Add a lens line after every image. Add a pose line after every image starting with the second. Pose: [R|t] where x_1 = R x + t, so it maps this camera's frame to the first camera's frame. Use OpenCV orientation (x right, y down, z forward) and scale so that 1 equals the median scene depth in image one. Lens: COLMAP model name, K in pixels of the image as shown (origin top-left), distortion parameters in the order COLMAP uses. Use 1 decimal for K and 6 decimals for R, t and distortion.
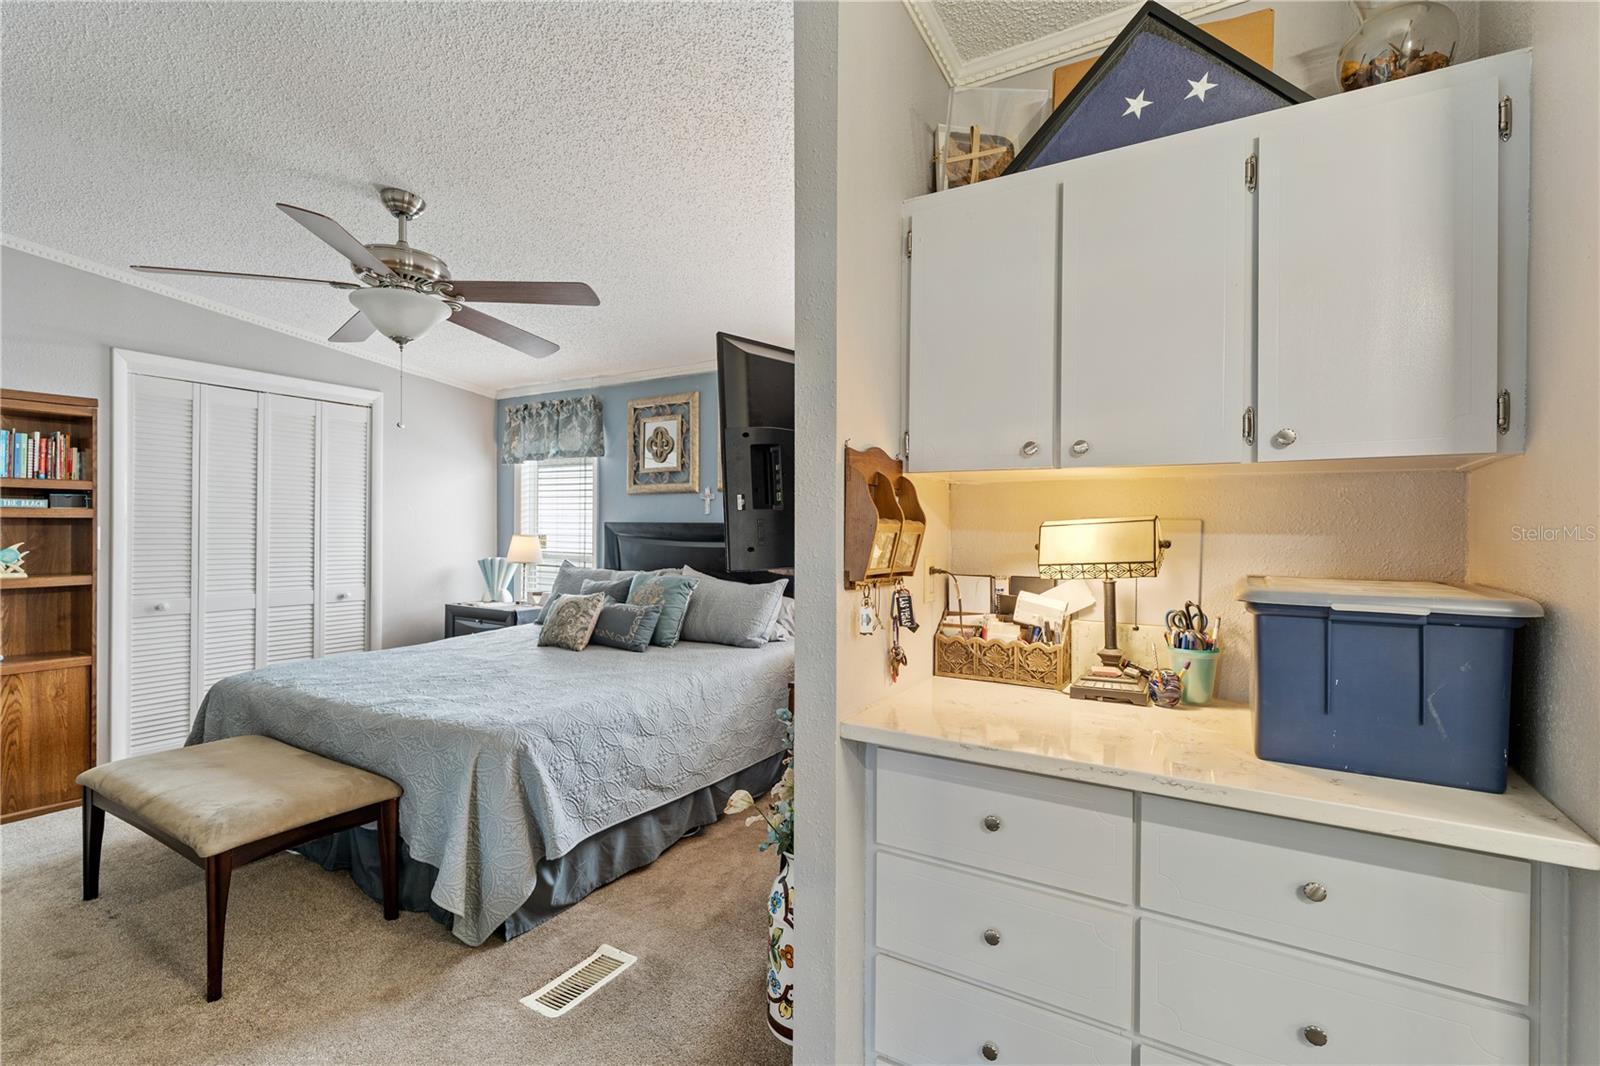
lens RADIAL K [[728.9, 0, 800.0], [0, 728.9, 533.0], [0, 0, 1]] dist [0.000182, -0.000246]
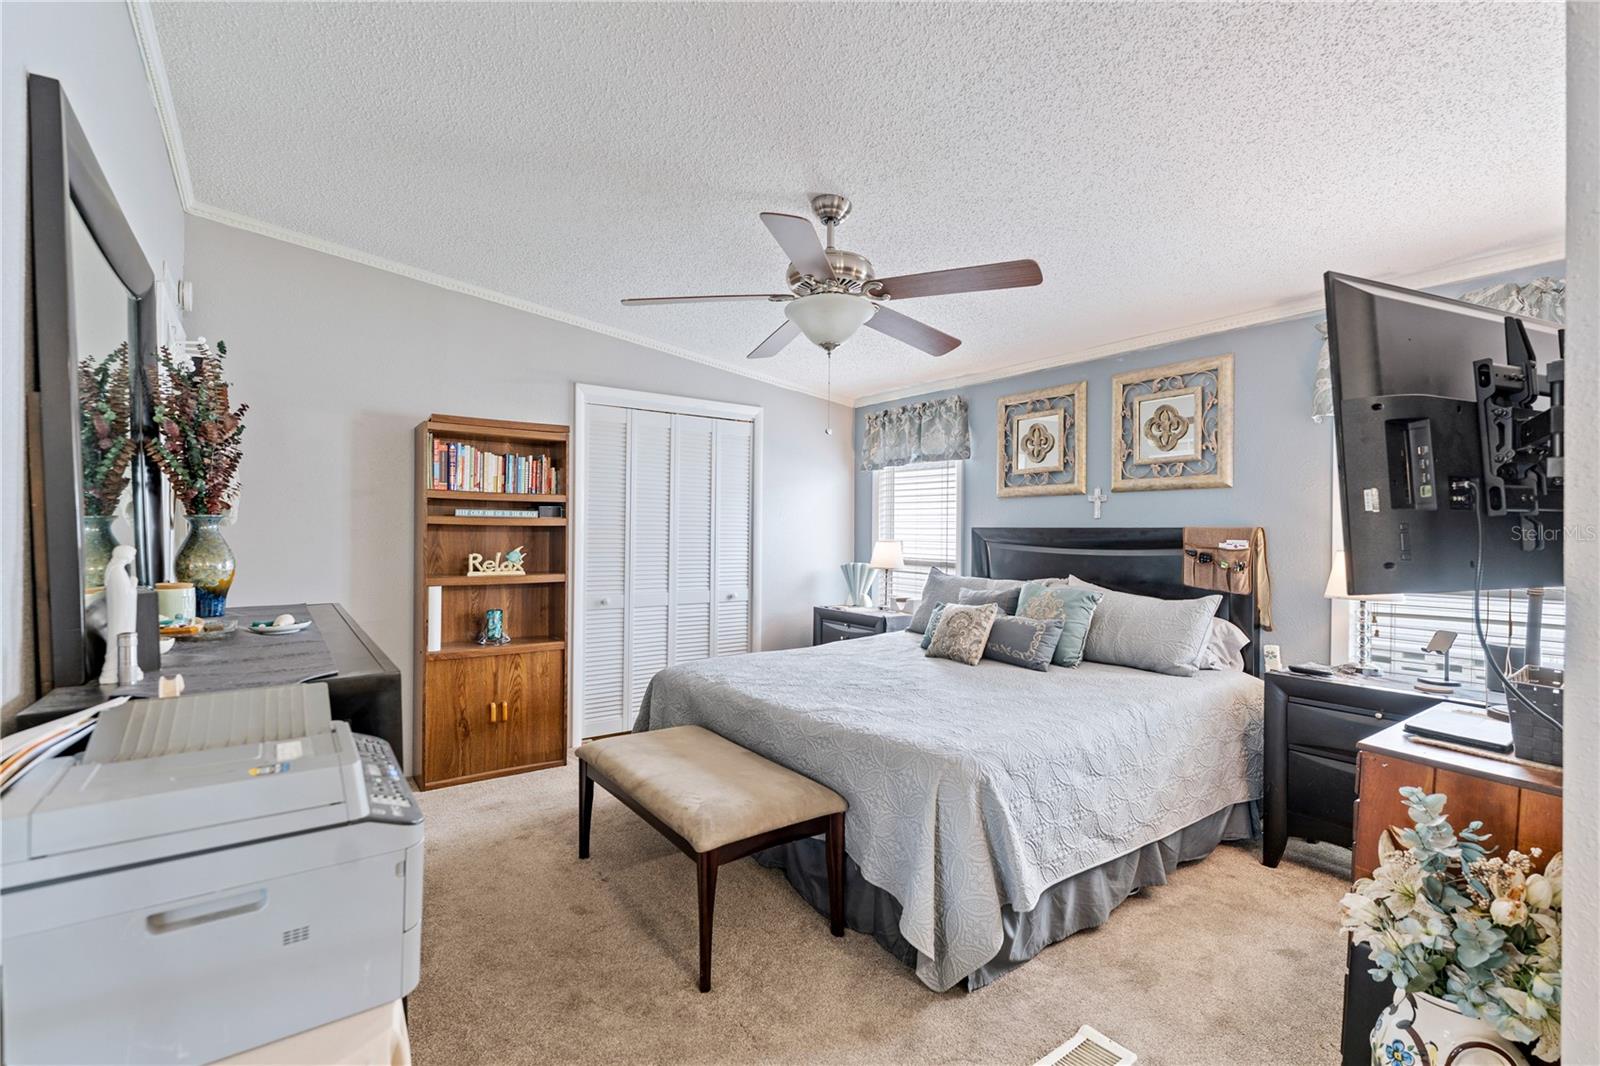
lens RADIAL K [[723.0, 0, 791.8], [0, 723.0, 532.6], [0, 0, 1]] dist [-0.000646, -0.000207]
pose [[0.919541, -0.001210, -0.392992, -0.185438], [-0.001677, 0.999974, -0.007002, -0.002029], [0.392990, 0.007098, 0.919515, 0.064686]]
